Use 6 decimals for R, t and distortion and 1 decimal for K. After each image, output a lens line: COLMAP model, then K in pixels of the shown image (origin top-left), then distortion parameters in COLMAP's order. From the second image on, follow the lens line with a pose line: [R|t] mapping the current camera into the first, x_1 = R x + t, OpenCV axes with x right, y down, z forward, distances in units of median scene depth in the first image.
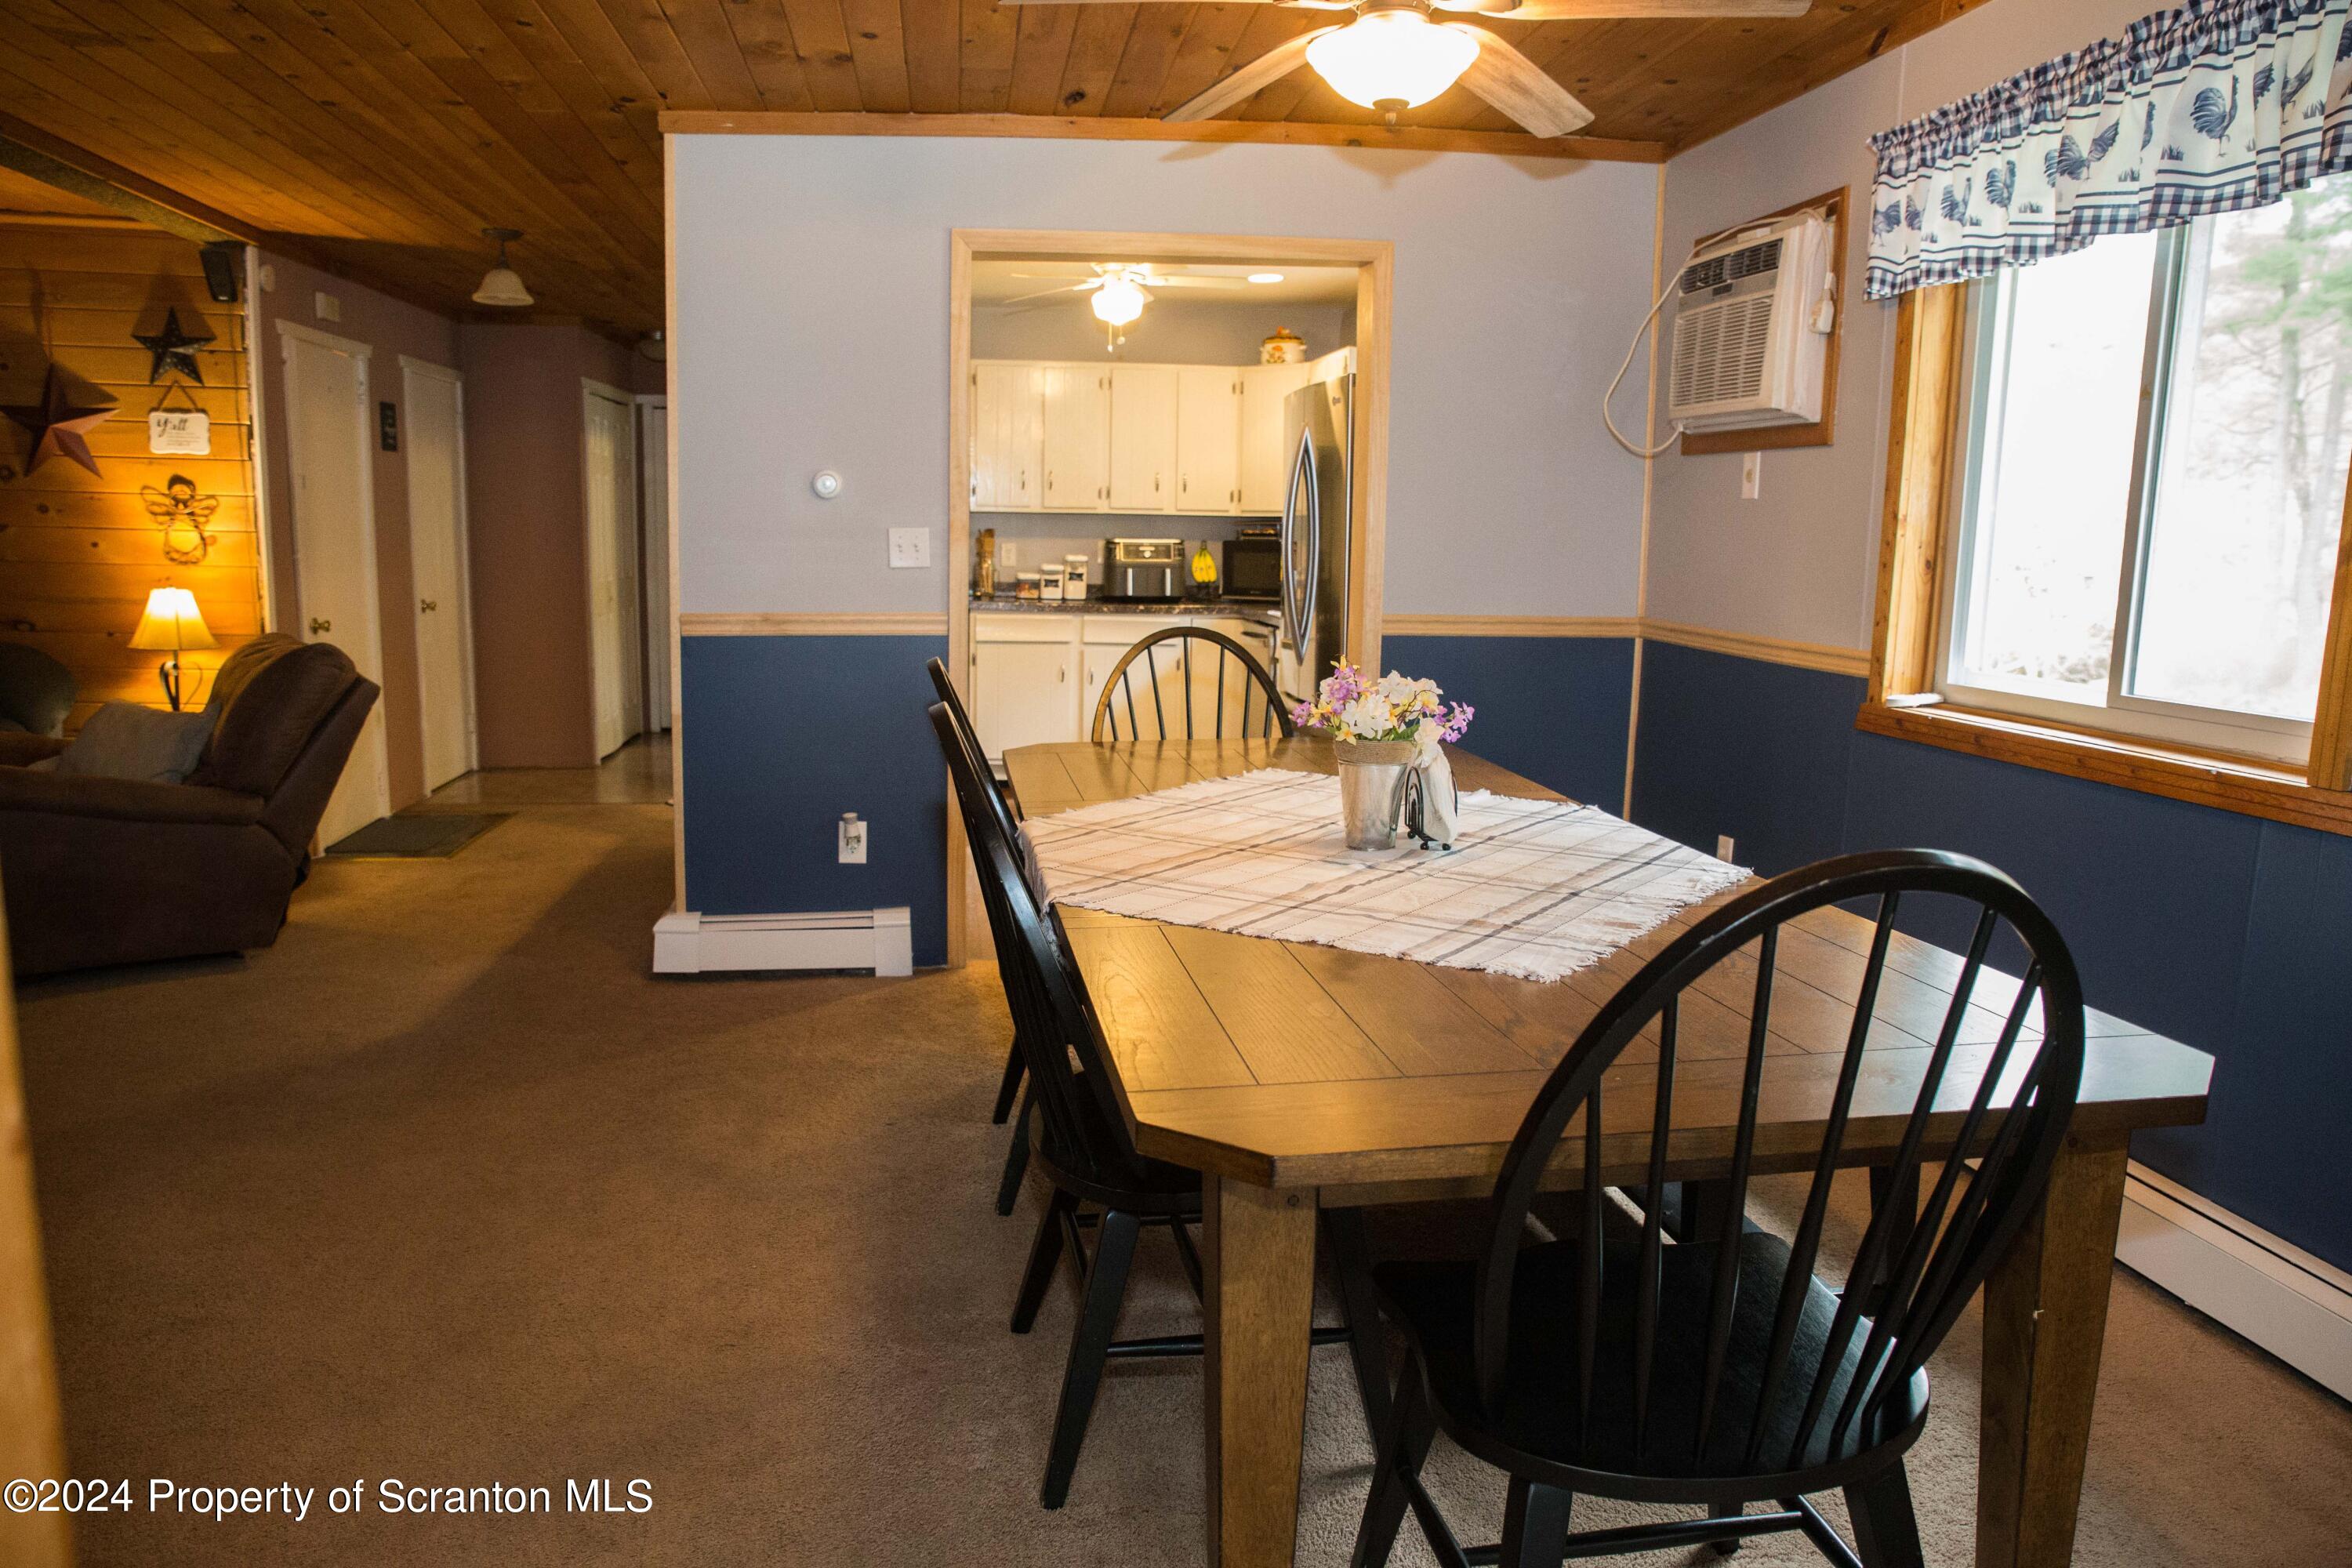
lens RADIAL K [[1615.0, 0, 1175.7], [0, 1615.0, 783.3], [0, 0, 1]] dist [-0.055849, 0.007477]
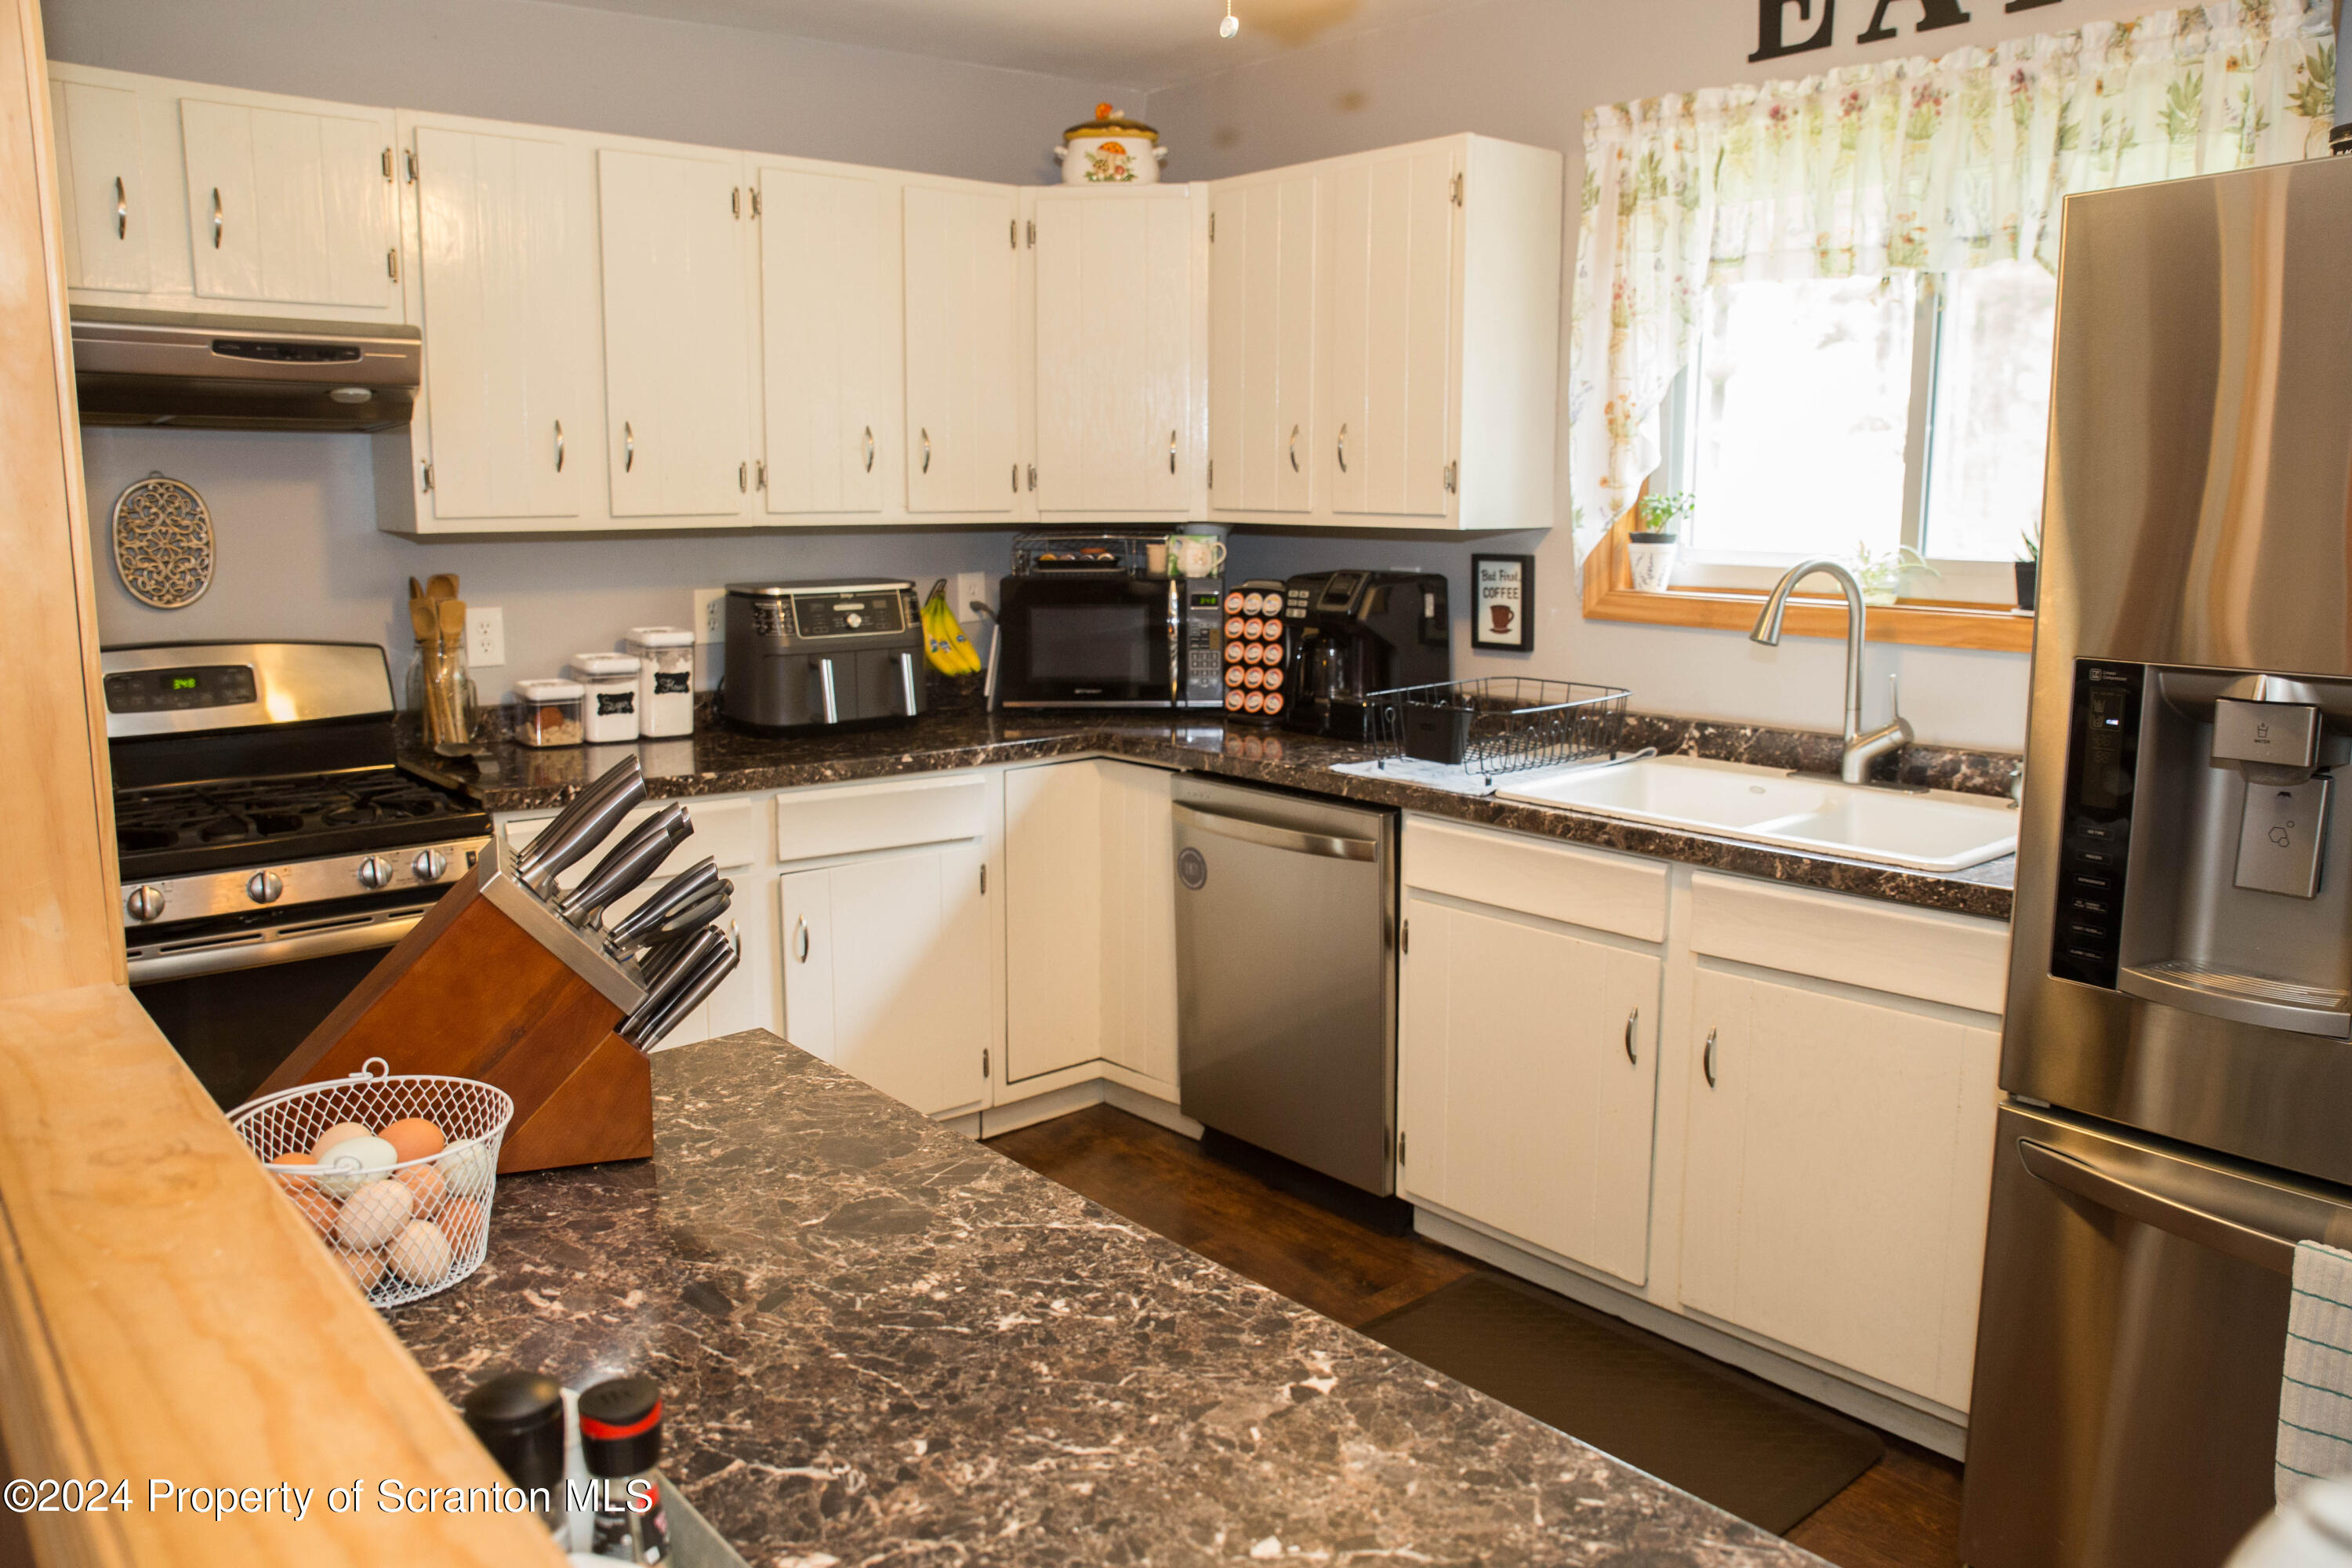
lens RADIAL K [[1757.7, 0, 1179.0], [0, 1757.7, 772.6], [0, 0, 1]] dist [-0.055305, 0.020753]
pose [[0.868218, -0.095827, 0.486841, -0.168949], [0.092466, 0.995233, 0.030994, -0.107657], [-0.487490, 0.018107, 0.872941, 0.553826]]
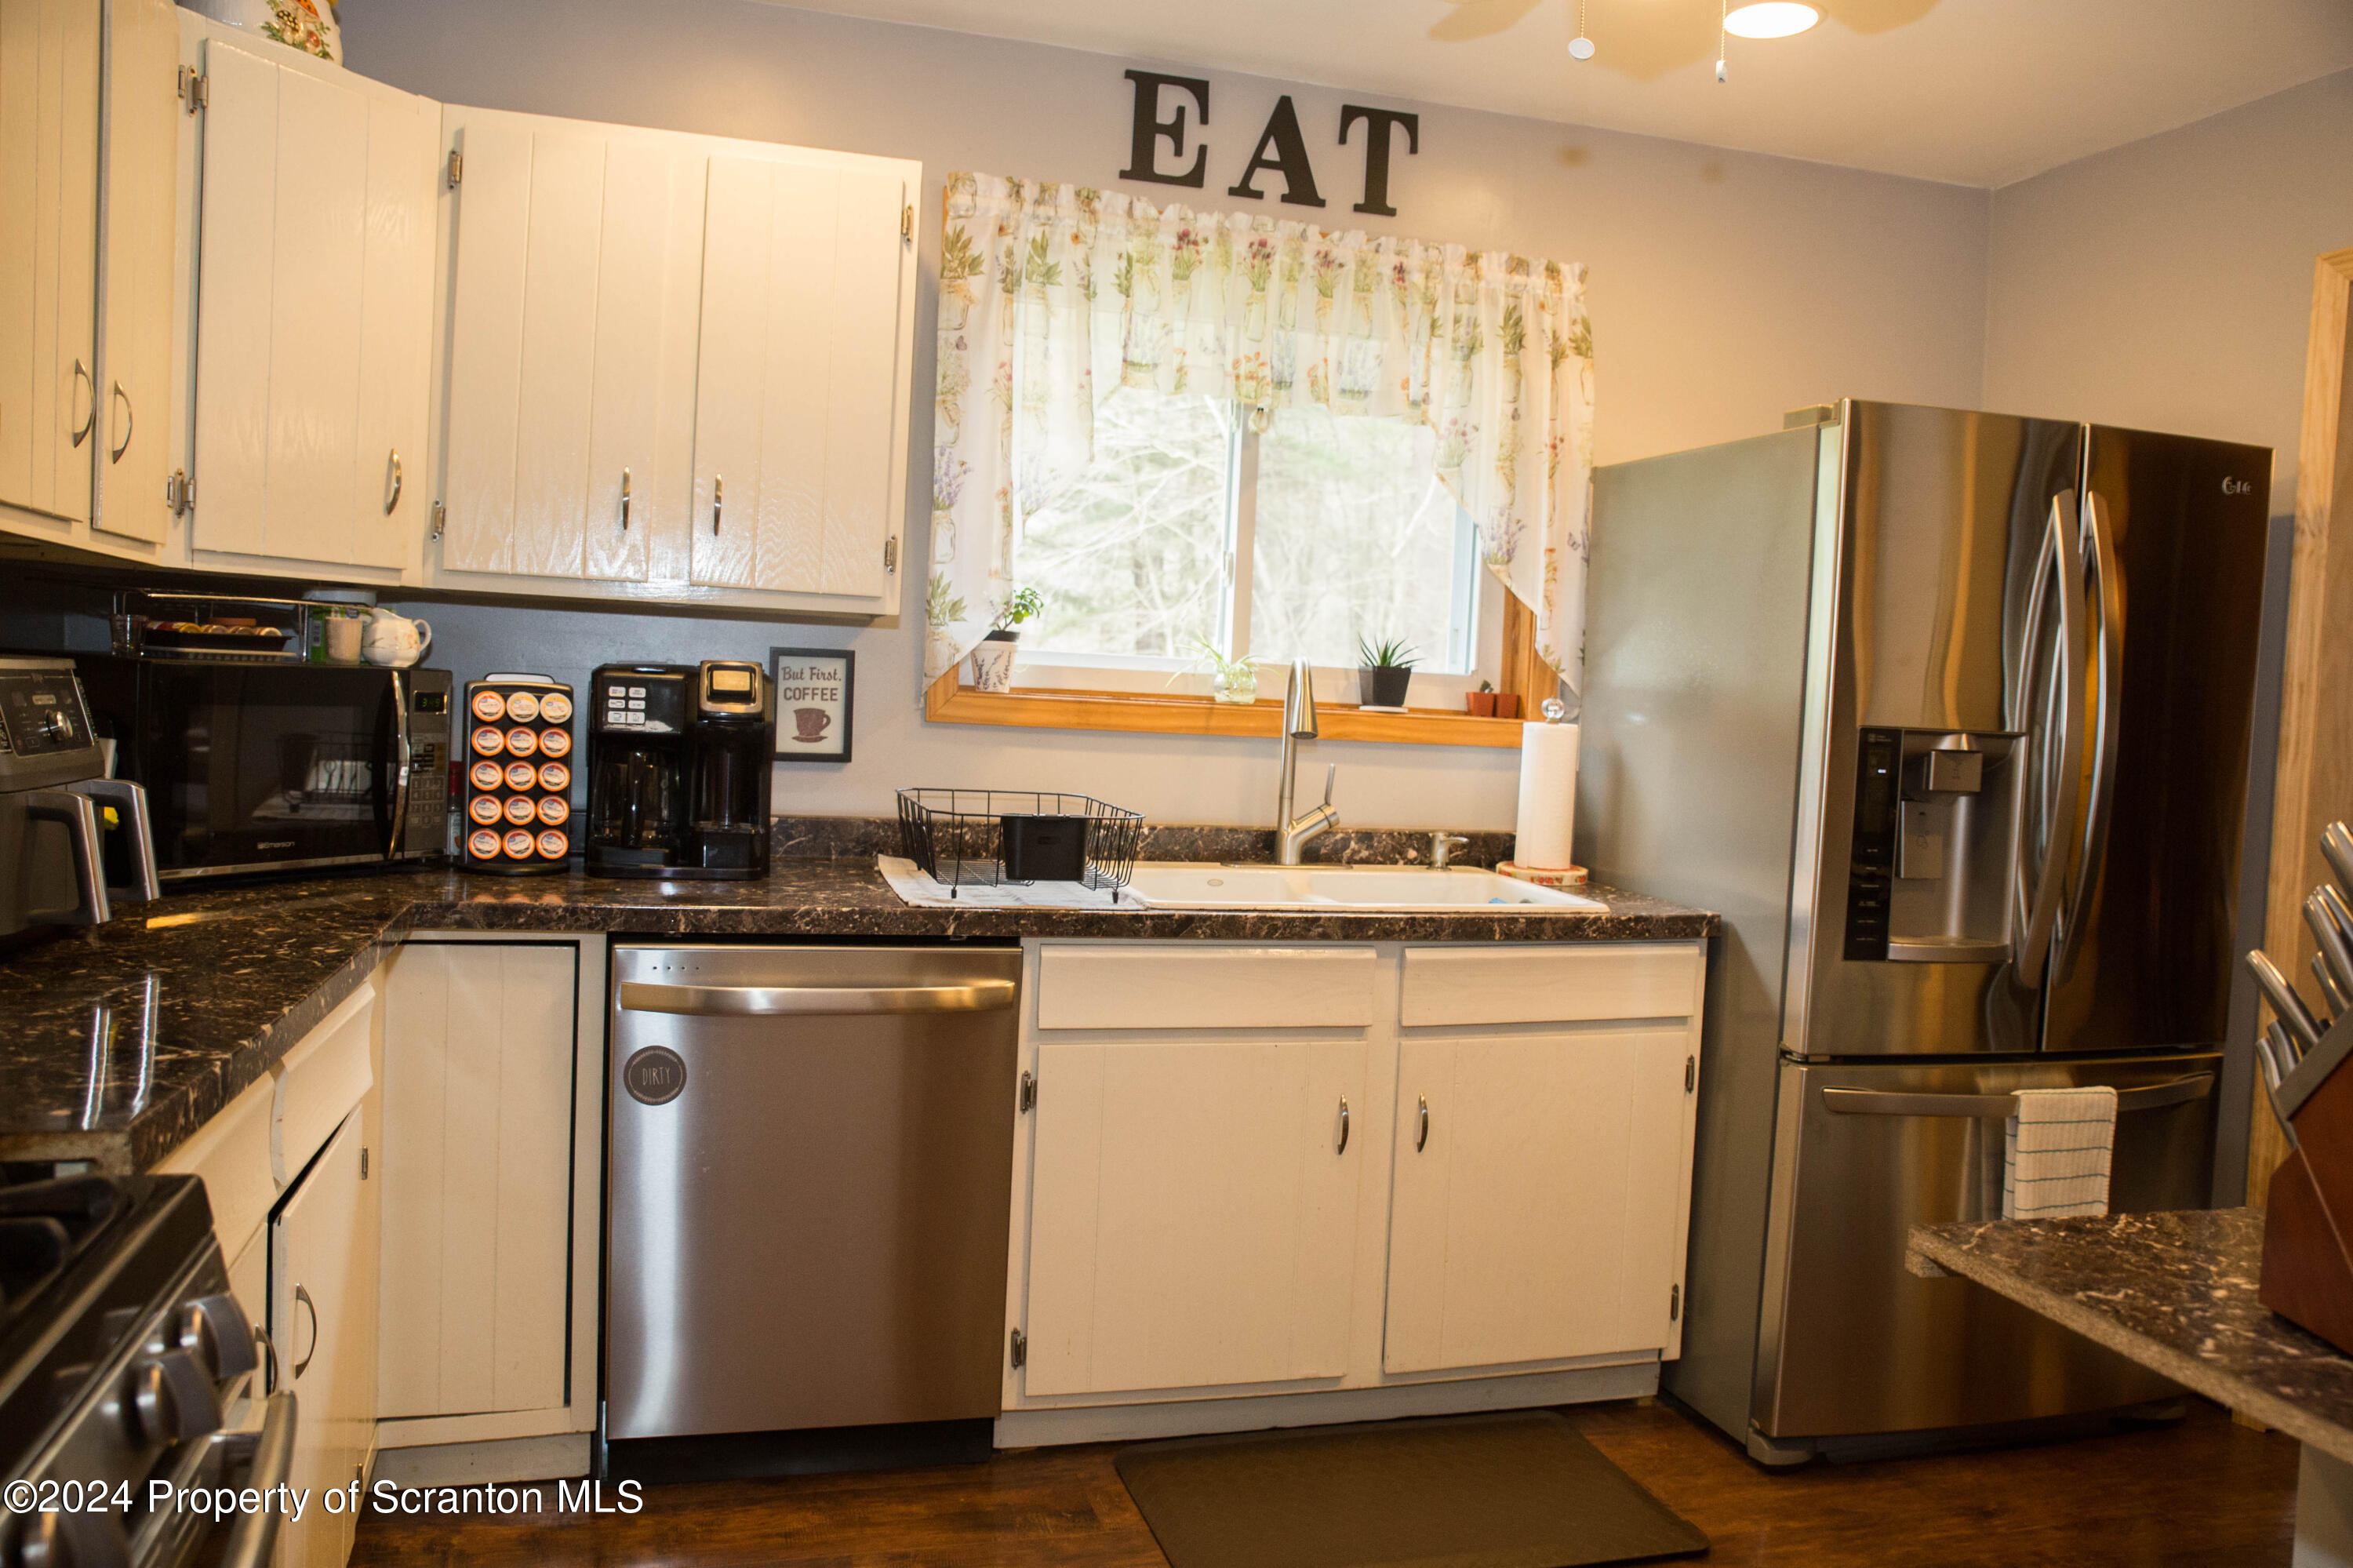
lens RADIAL K [[1758.5, 0, 1178.5], [0, 1758.5, 786.4], [0, 0, 1]] dist [-0.055305, 0.020753]
pose [[-0.105203, -0.073643, 0.991720, -0.255643], [0.108898, 0.990404, 0.085098, -0.133858], [-0.988470, 0.116949, -0.096174, 0.842243]]
